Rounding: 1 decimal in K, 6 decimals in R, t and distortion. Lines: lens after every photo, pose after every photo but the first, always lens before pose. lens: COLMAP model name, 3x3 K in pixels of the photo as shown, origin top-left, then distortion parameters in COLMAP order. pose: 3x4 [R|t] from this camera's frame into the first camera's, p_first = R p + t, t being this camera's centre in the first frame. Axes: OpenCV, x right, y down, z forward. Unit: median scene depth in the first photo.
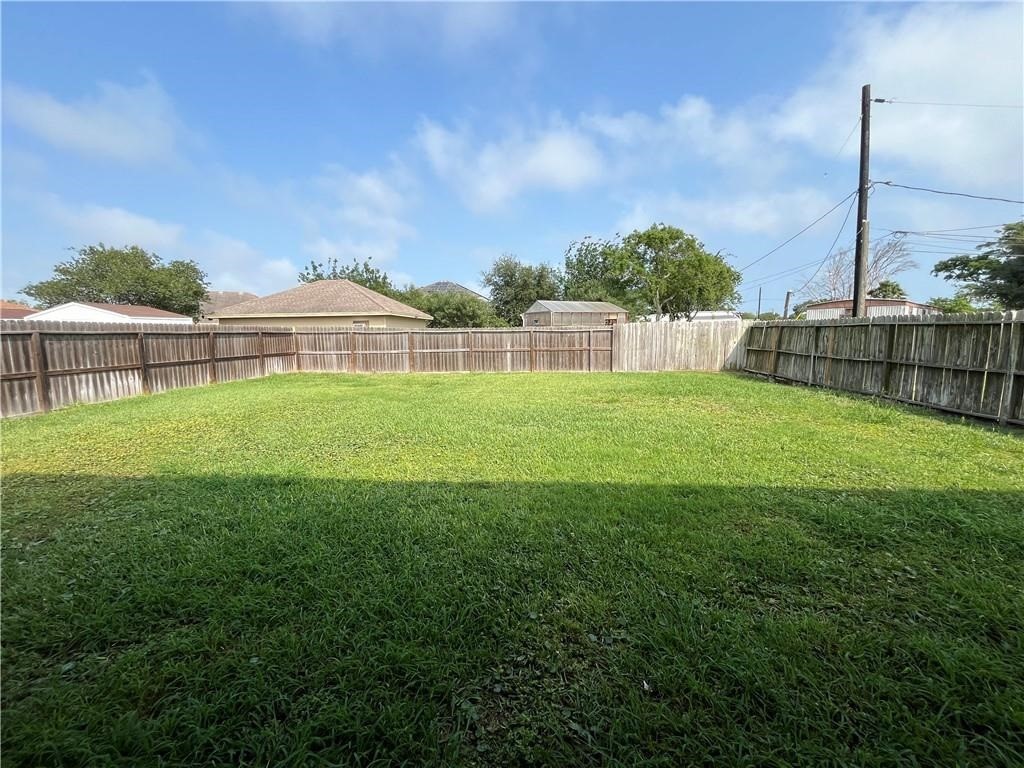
lens RADIAL K [[415.4, 0, 513.2], [0, 415.4, 387.4], [0, 0, 1]] dist [-0.001887, -0.000211]
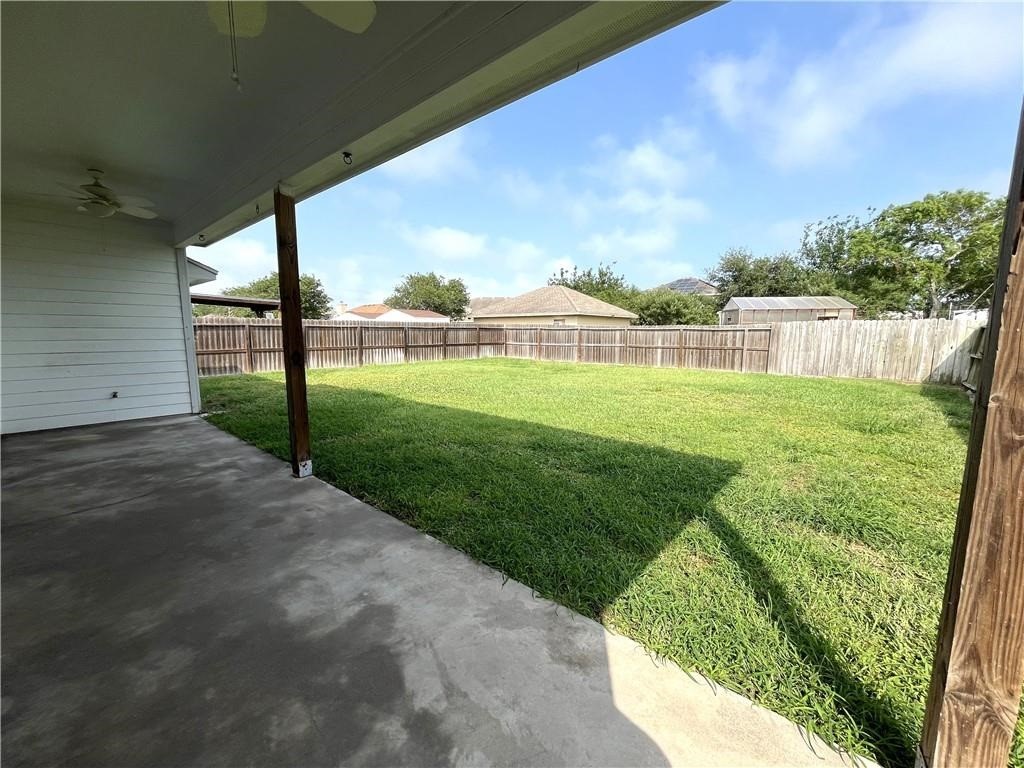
lens RADIAL K [[415.4, 0, 510.3], [0, 415.4, 379.9], [0, 0, 1]] dist [-0.001887, -0.000211]
pose [[0.806730, 0.083599, -0.584976, 0.309015], [-0.089742, 0.995792, 0.018546, 0.010724], [0.584065, 0.037535, 0.810838, -0.094492]]
